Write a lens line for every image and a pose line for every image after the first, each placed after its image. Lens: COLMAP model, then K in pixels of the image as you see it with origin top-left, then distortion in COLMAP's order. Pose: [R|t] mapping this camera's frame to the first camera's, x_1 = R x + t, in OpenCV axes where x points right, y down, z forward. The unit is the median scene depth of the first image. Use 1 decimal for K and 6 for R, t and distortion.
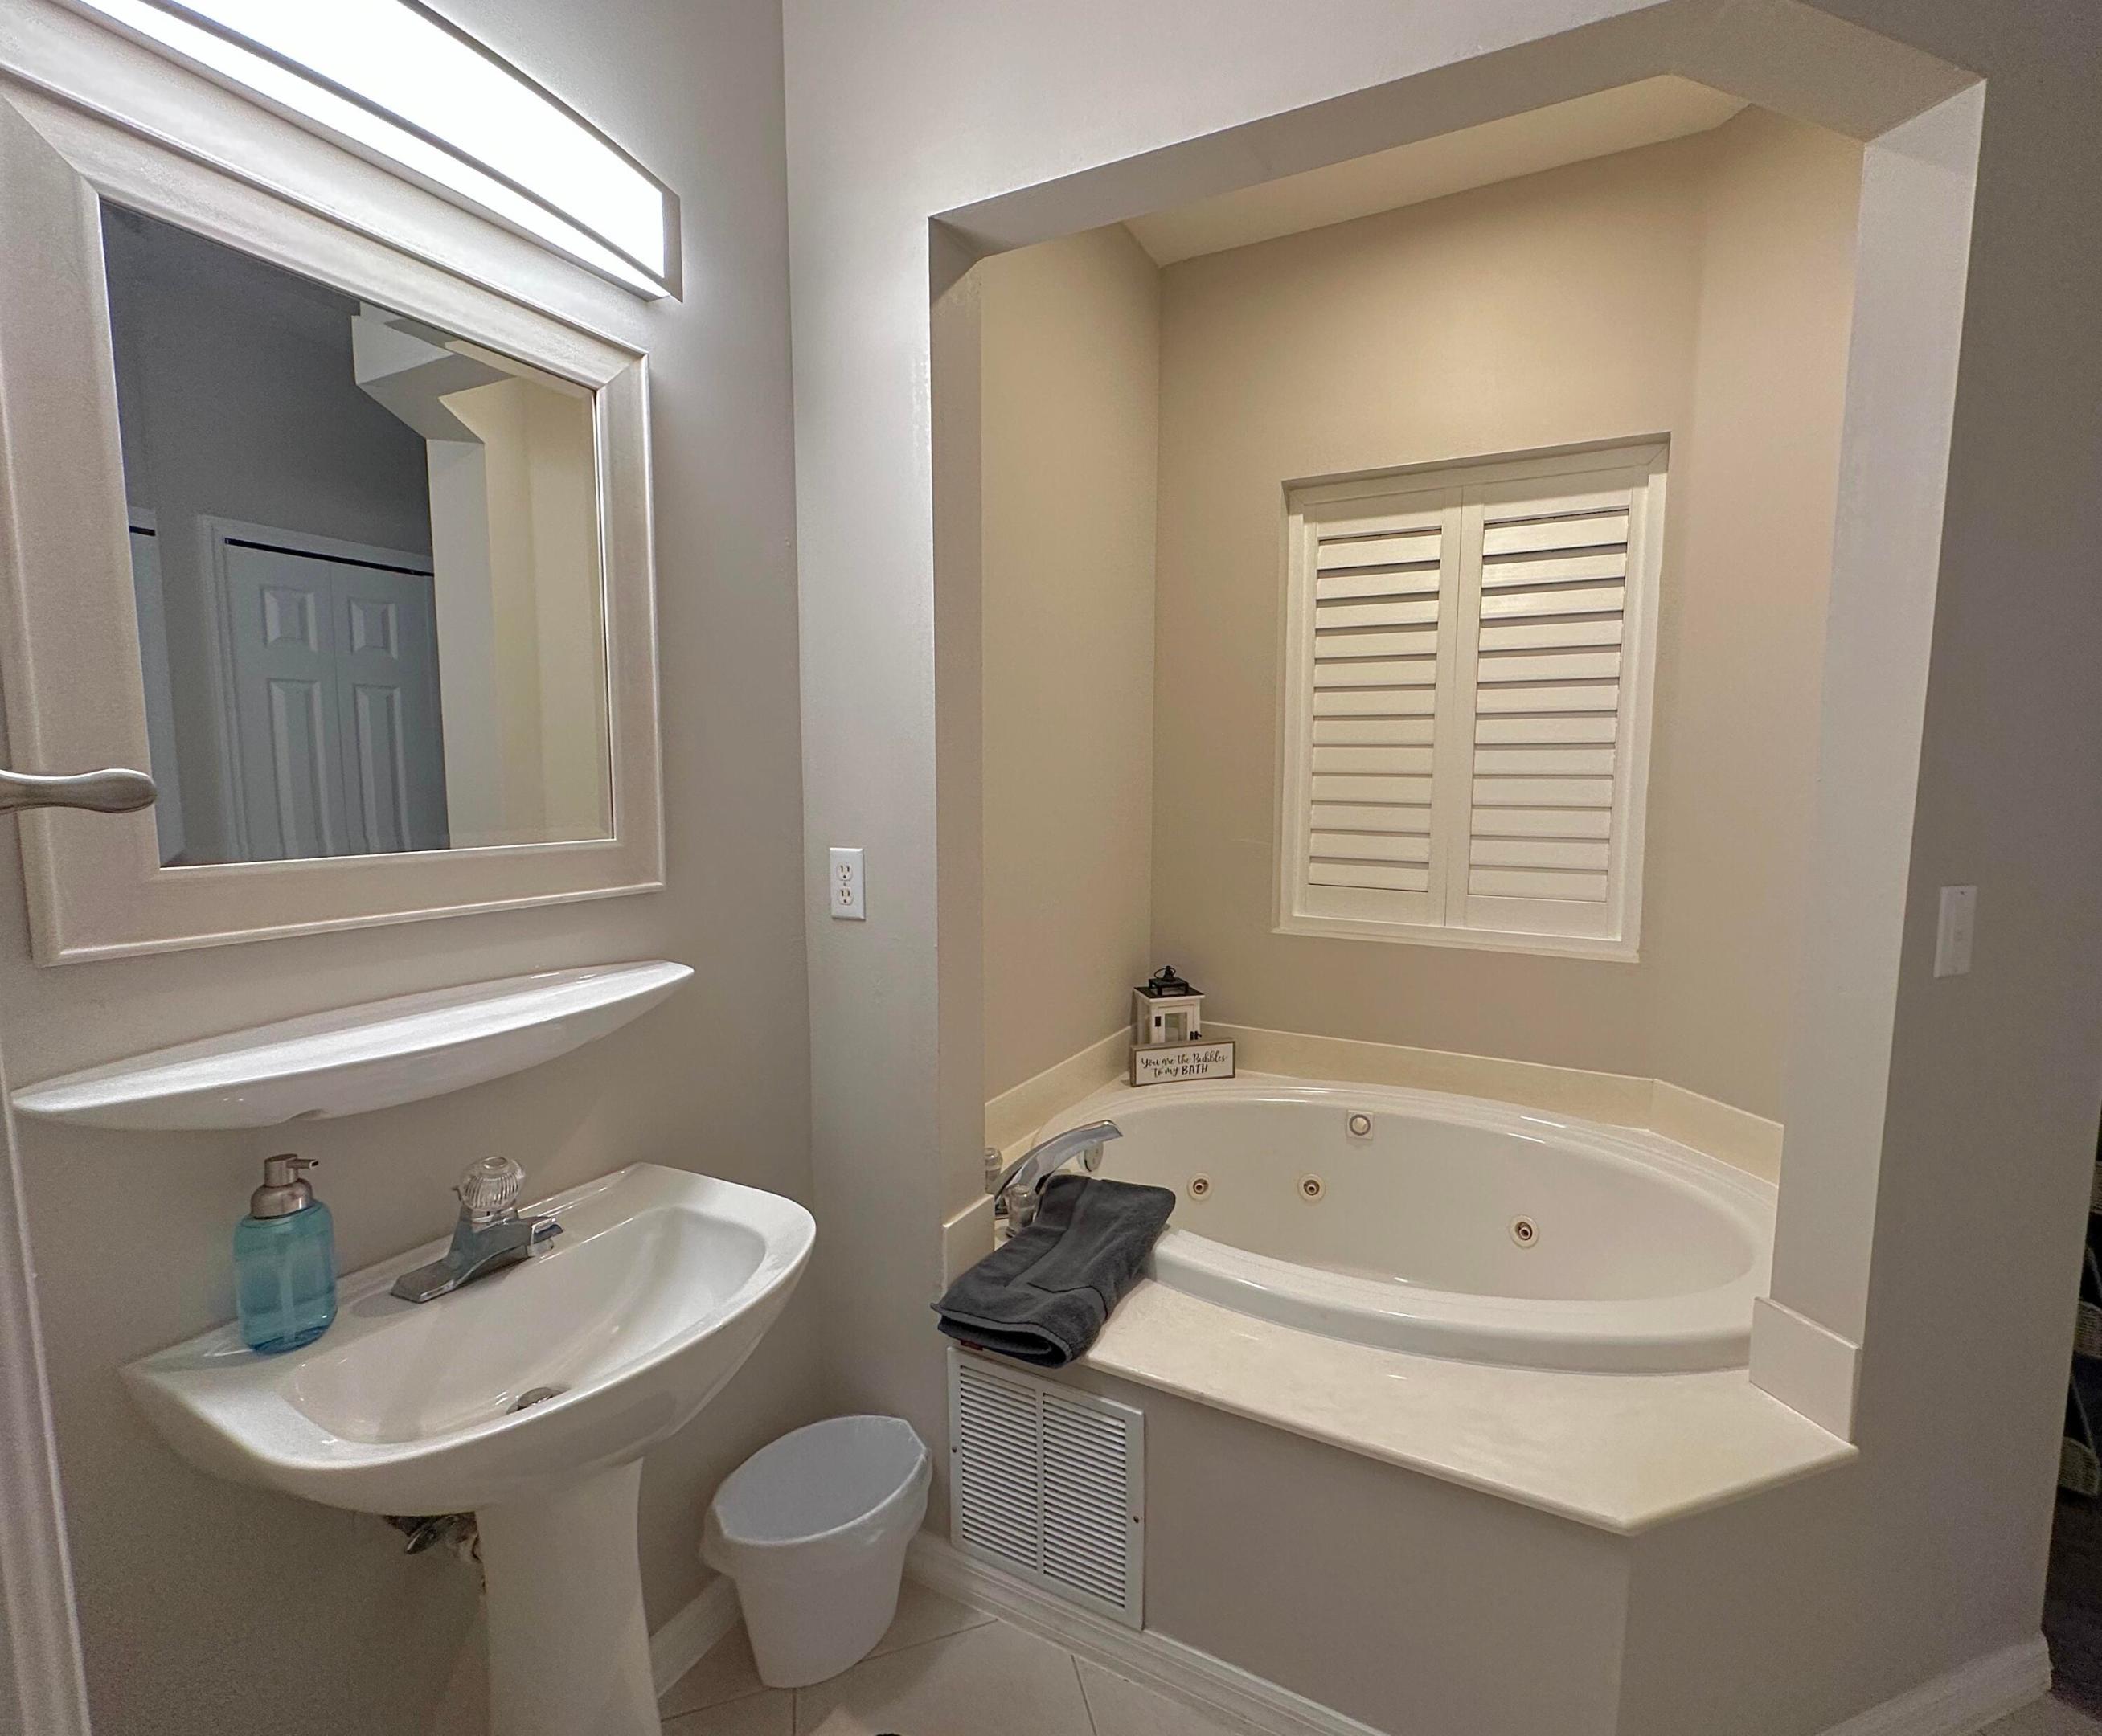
lens RADIAL K [[966.3, 0, 1051.0], [0, 966.3, 868.0], [0, 0, 1]] dist [-0.038738, 0.000322]
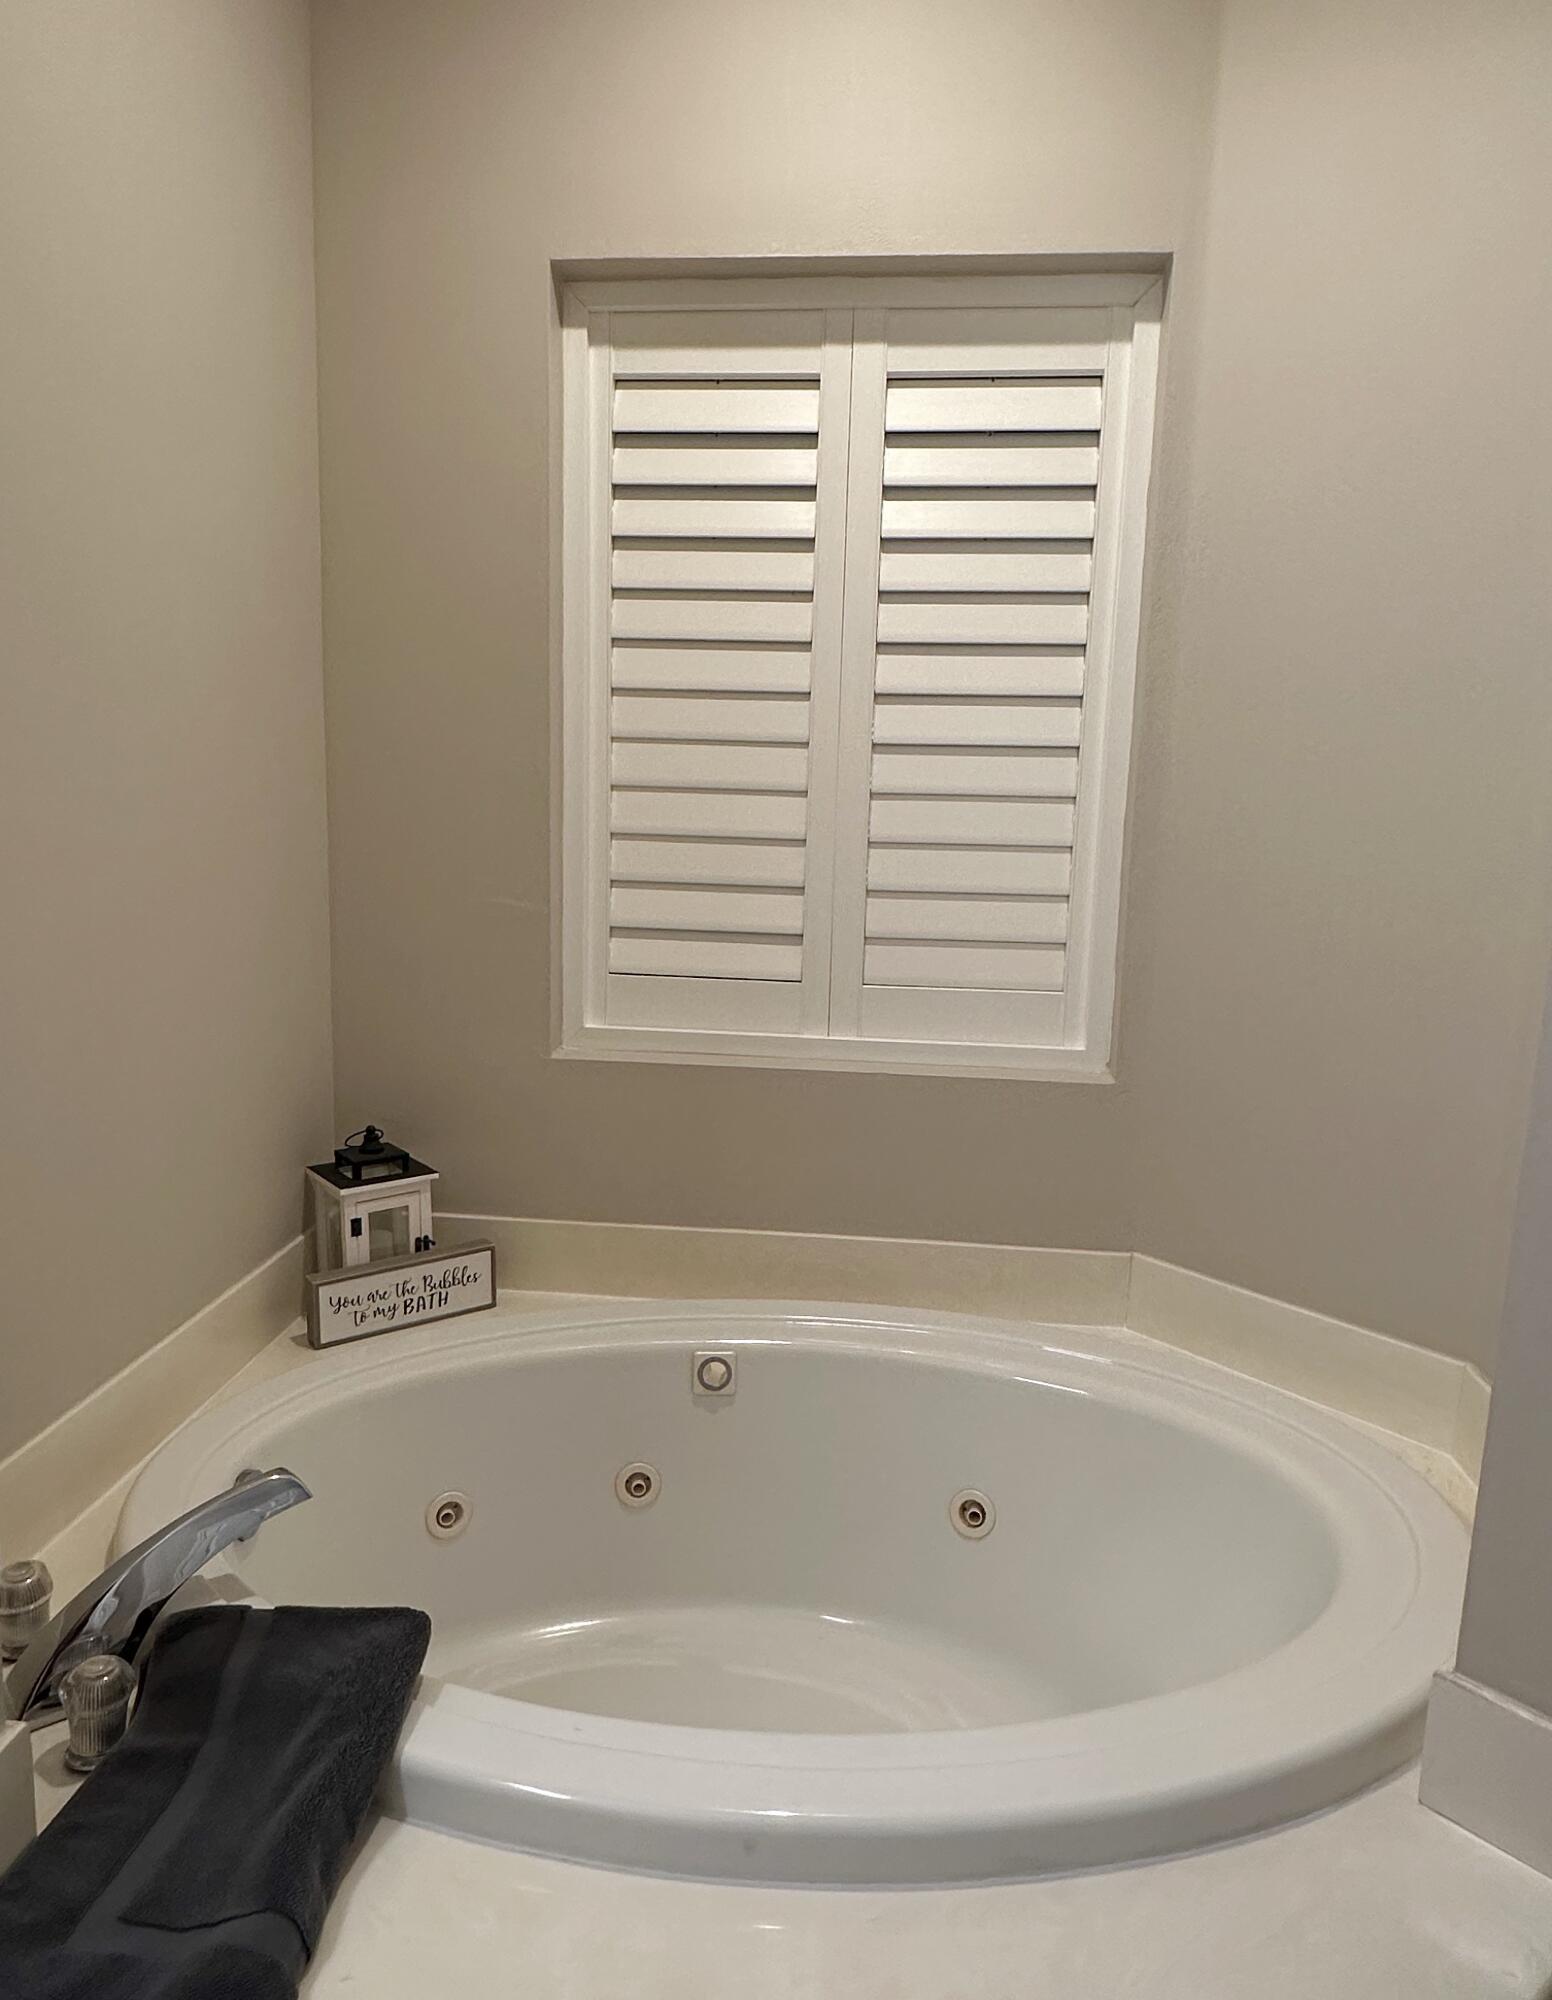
lens RADIAL K [[1404.7, 0, 776.0], [0, 1404.7, 1000.0], [0, 0, 1]] dist [-0.002470, 0.003895]
pose [[0.909976, -0.044675, 0.412247, 0.002633], [0.019970, 0.997747, 0.064045, -0.021833], [-0.414179, -0.050047, 0.908818, 0.178883]]
